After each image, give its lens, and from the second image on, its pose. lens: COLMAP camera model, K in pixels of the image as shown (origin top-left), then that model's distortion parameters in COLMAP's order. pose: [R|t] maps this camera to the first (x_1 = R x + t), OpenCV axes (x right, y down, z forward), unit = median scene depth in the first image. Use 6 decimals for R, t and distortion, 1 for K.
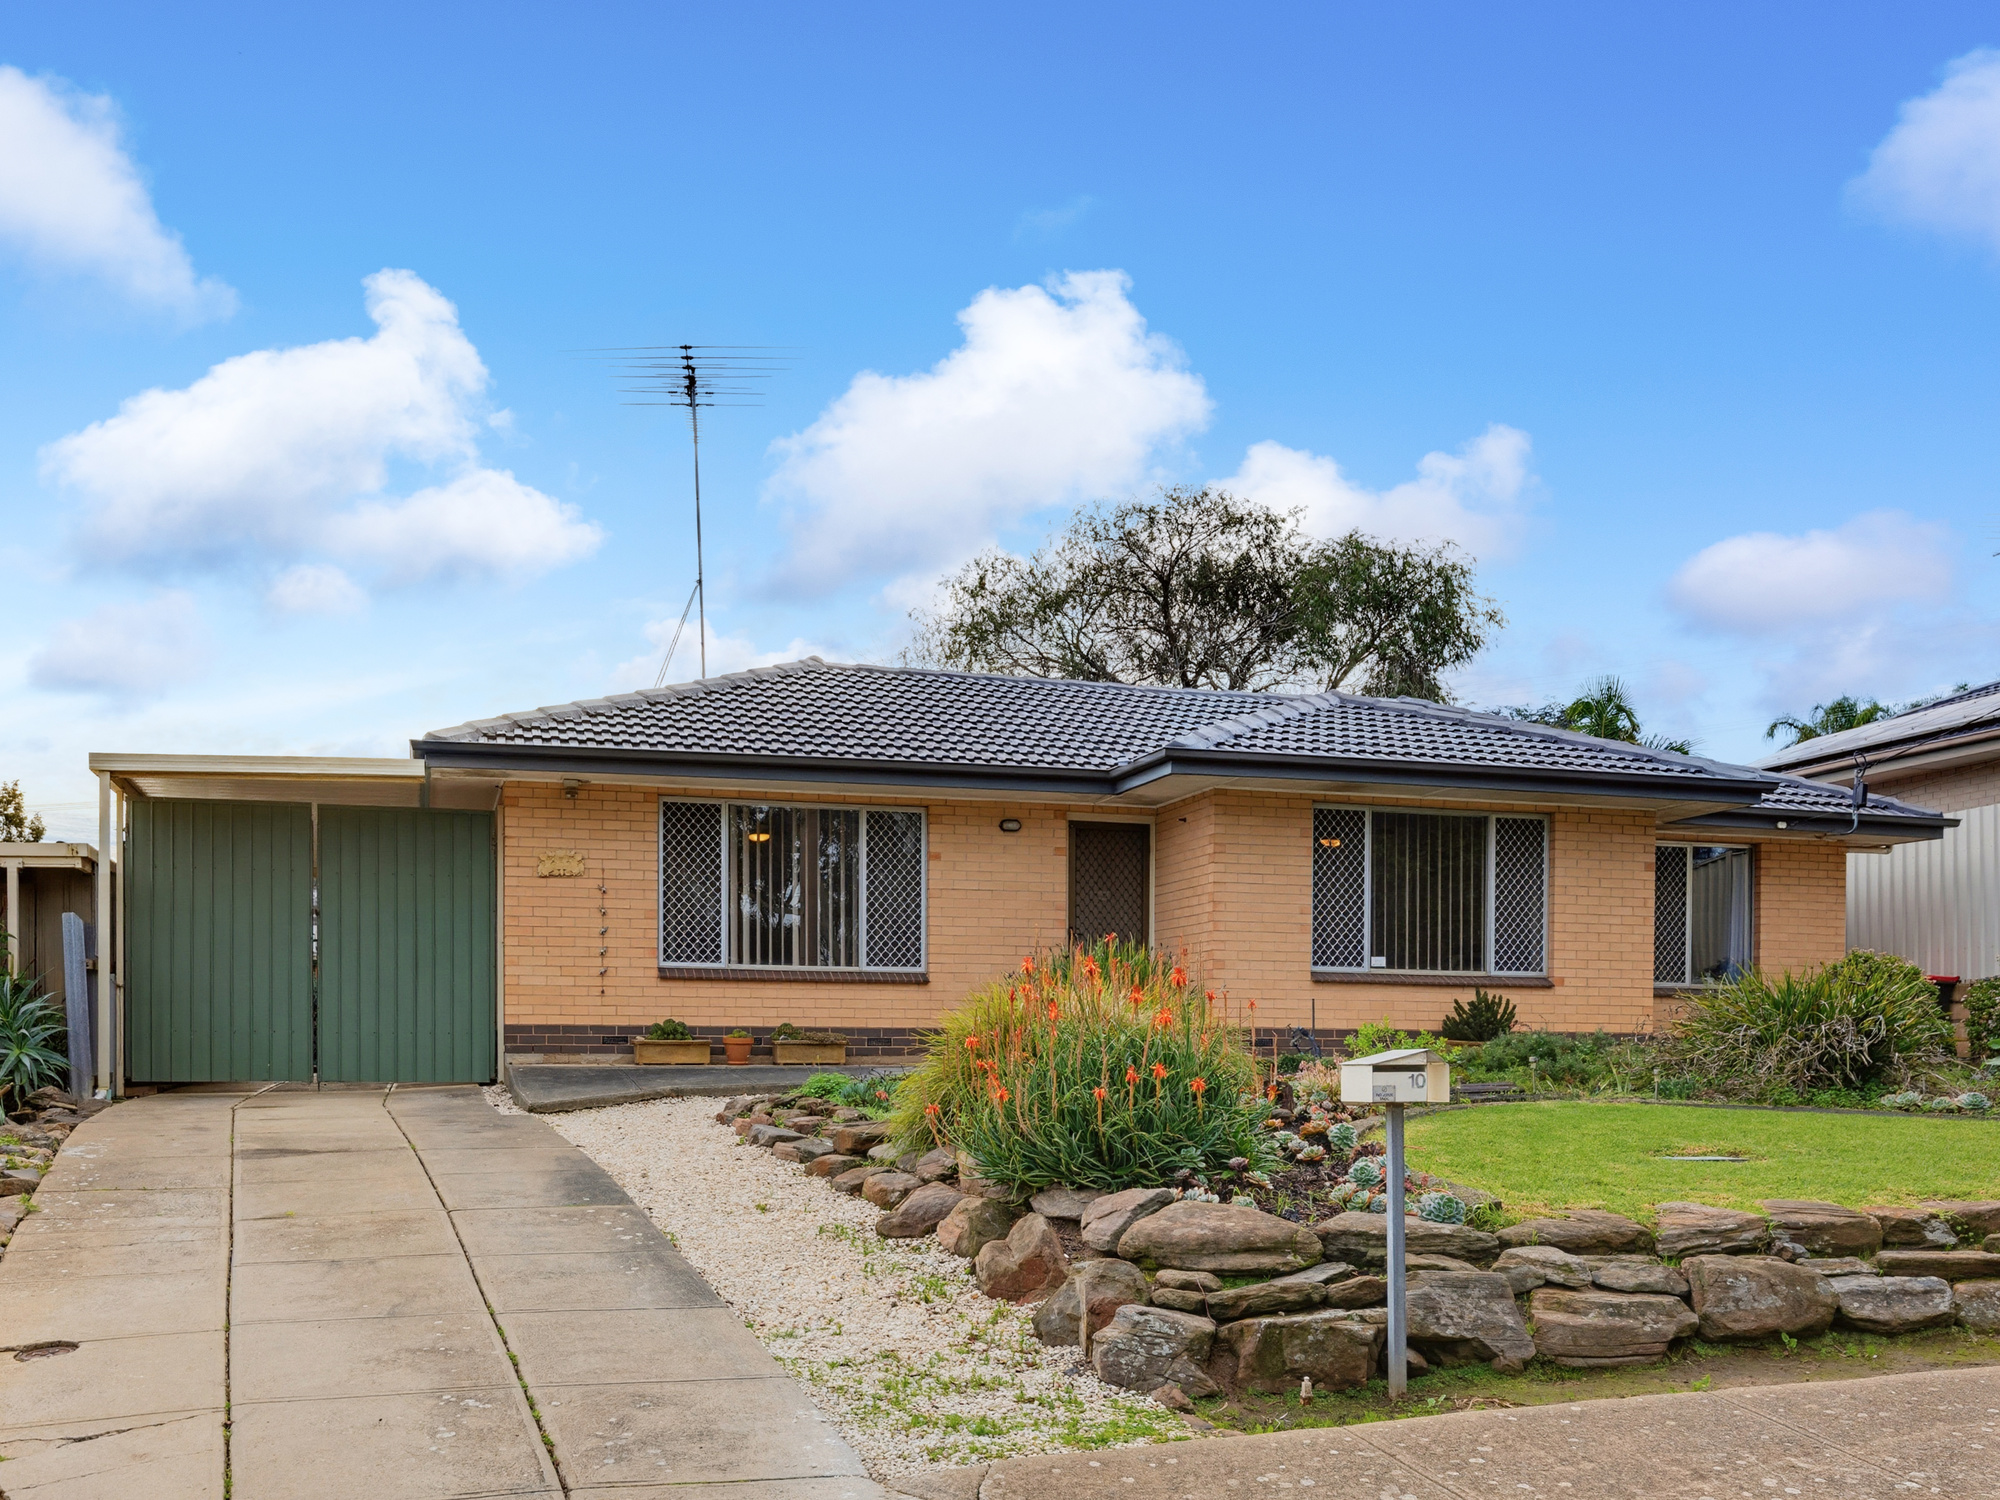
lens RADIAL K [[1670.2, 0, 1000.0], [0, 1670.2, 750.0], [0, 0, 1]] dist [0.007133, -0.002125]
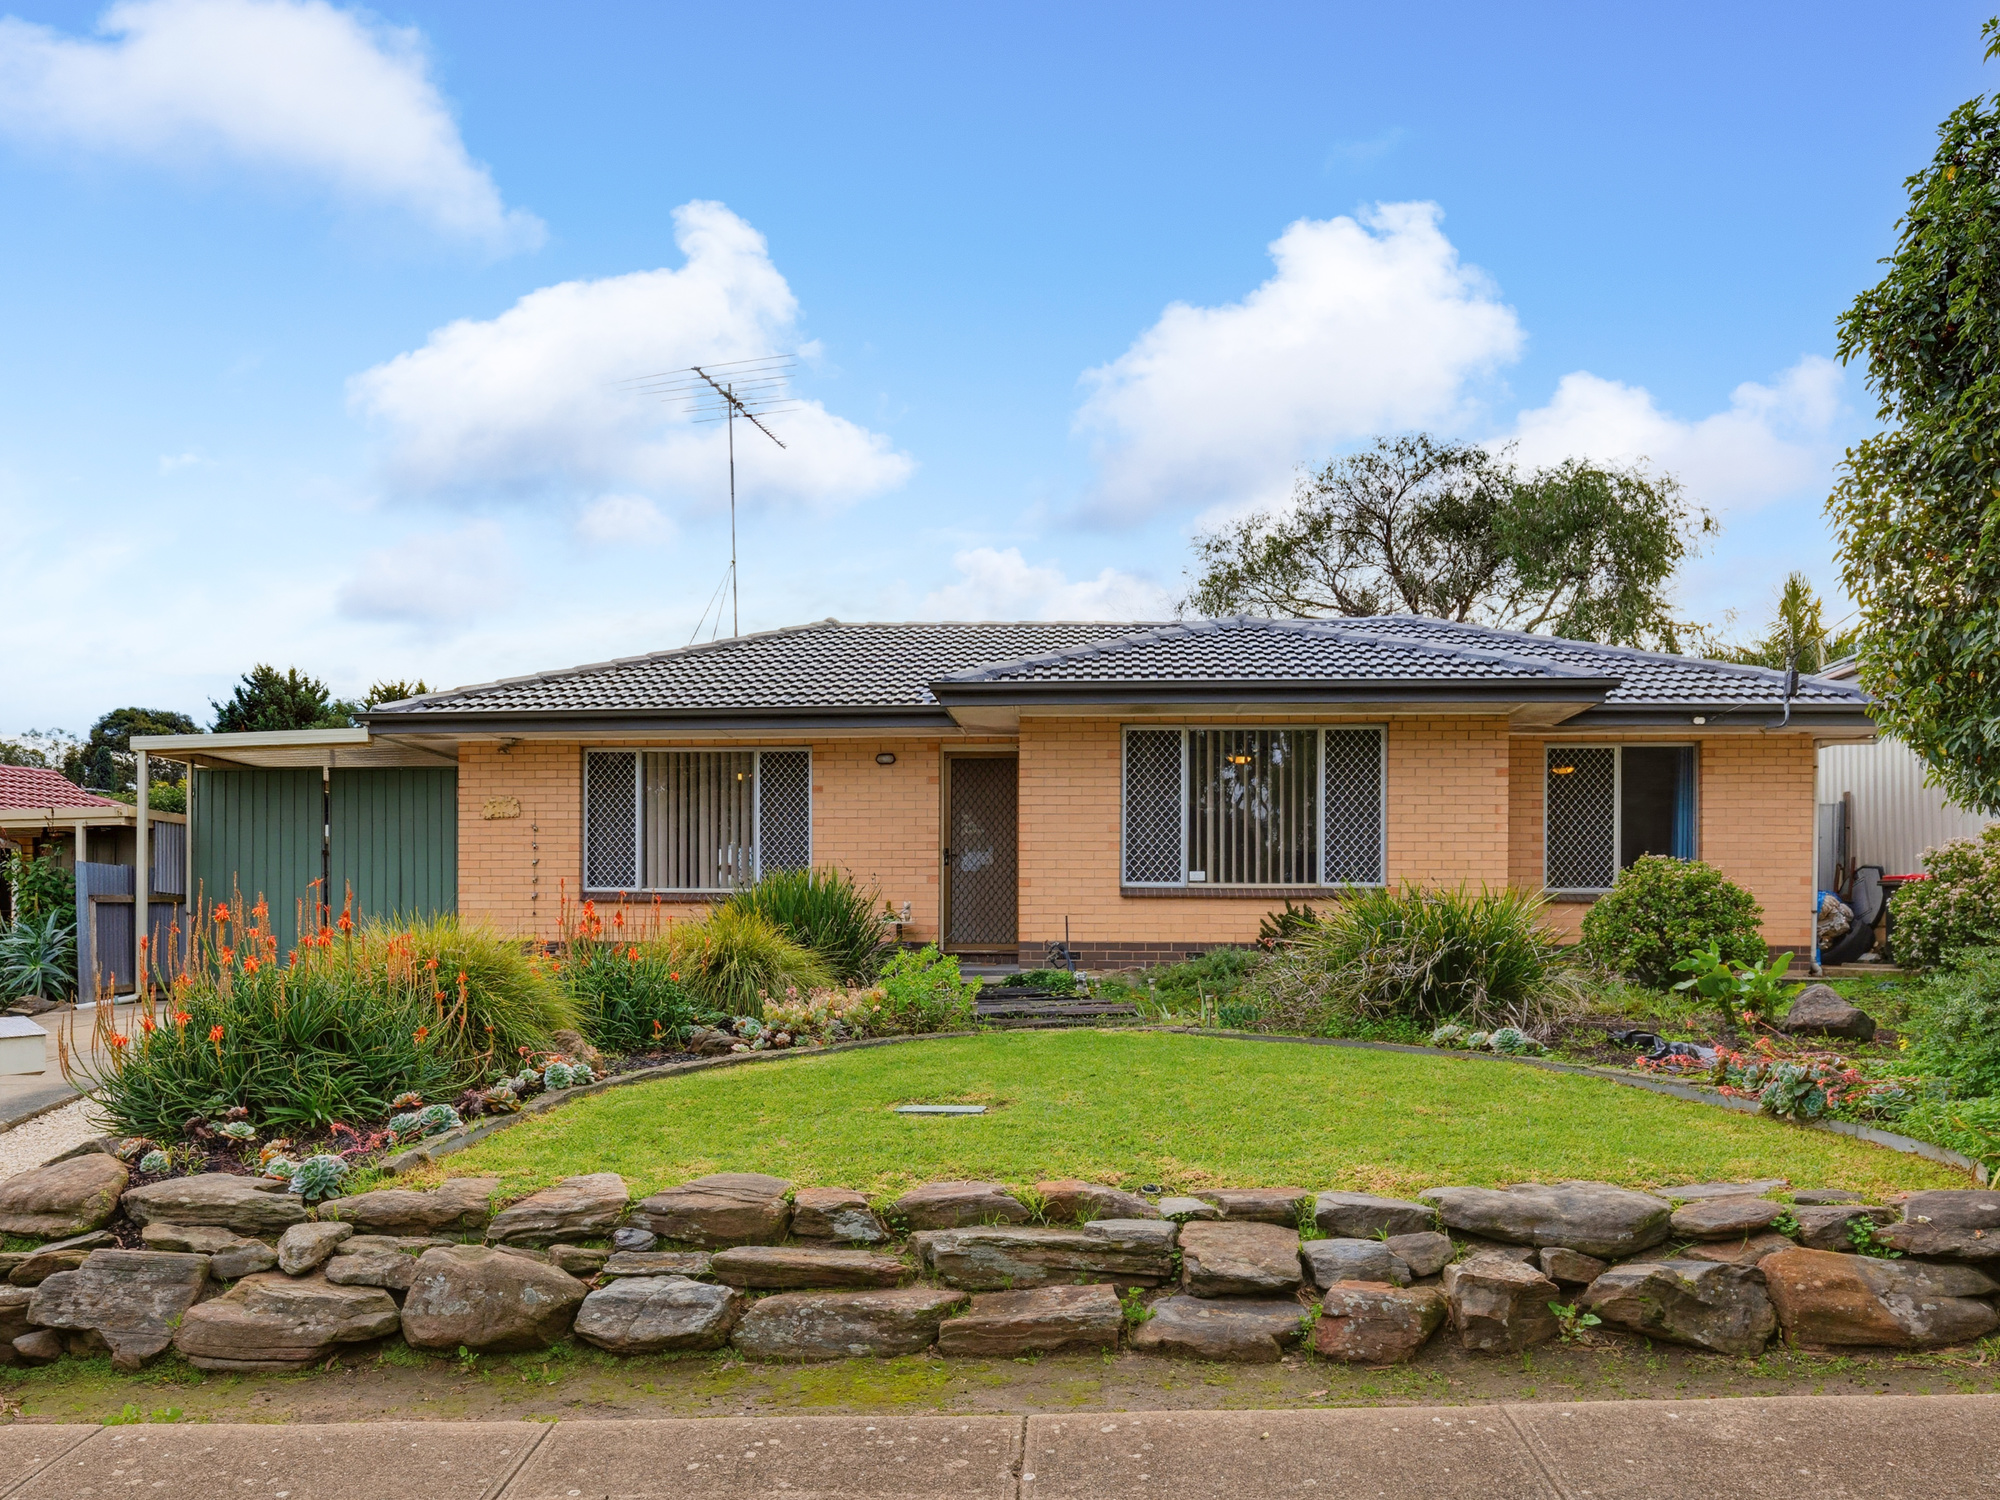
lens RADIAL K [[1365.5, 0, 1001.4], [0, 1365.5, 716.0], [0, 0, 1]] dist [-0.005813, 0.003006]
pose [[0.950927, -0.053559, -0.304745, 0.374959], [0.058959, 0.998224, 0.008536, 0.014098], [0.303746, -0.026084, 0.952396, 0.166438]]
